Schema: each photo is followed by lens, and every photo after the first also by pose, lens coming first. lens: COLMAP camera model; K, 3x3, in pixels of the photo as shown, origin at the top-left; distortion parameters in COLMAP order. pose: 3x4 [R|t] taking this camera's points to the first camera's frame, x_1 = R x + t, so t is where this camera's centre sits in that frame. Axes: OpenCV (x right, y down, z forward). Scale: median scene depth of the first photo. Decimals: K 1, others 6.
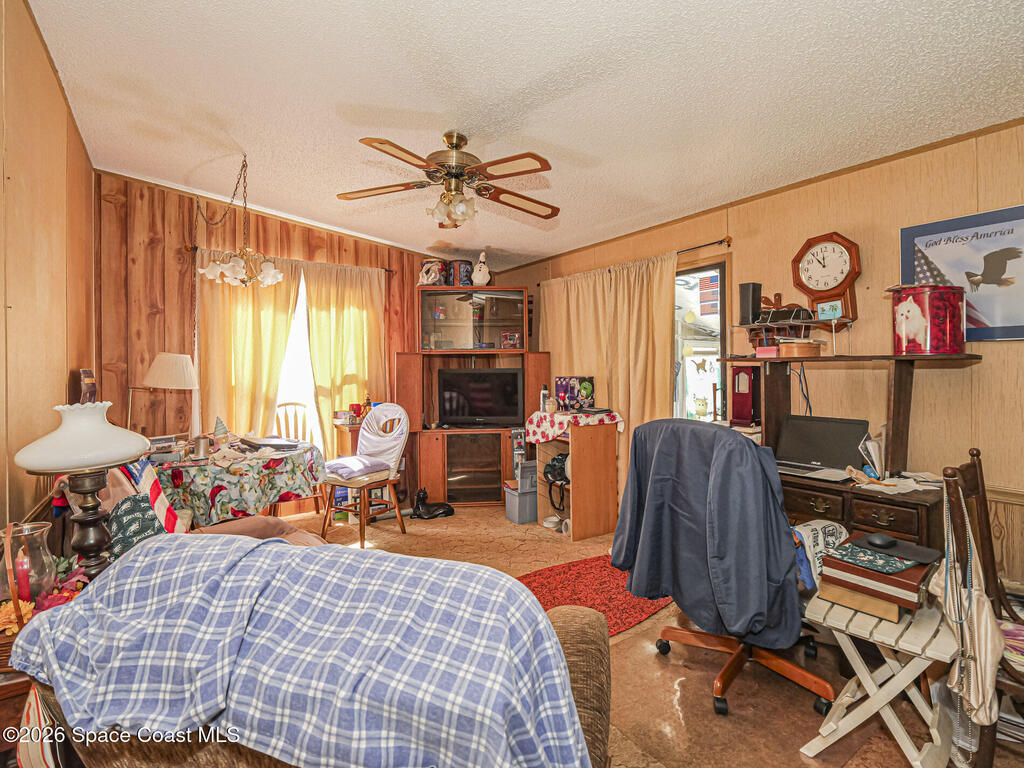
lens RADIAL K [[494.7, 0, 504.2], [0, 494.7, 368.9], [0, 0, 1]] dist [-0.016779, 0.000656]
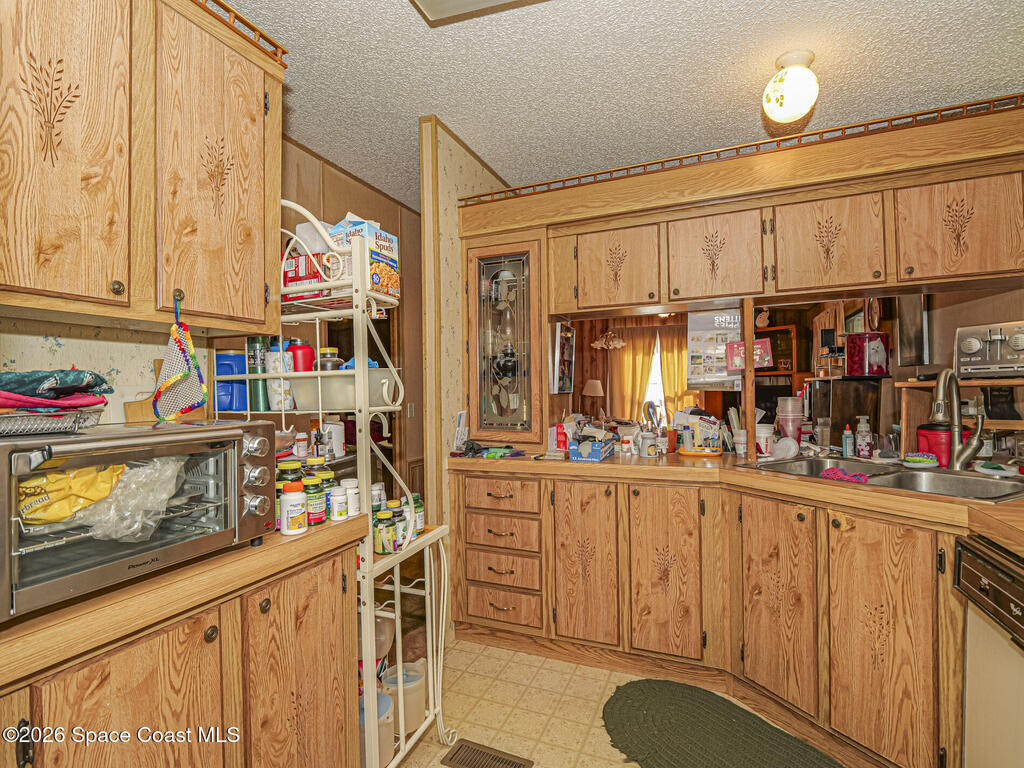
lens RADIAL K [[494.7, 0, 508.6], [0, 494.7, 388.3], [0, 0, 1]] dist [-0.016779, 0.000656]
pose [[0.536733, -0.002547, -0.843748, 0.871398], [0.008000, 0.999966, 0.002071, -0.001551], [0.843714, -0.007862, 0.536735, -0.447333]]
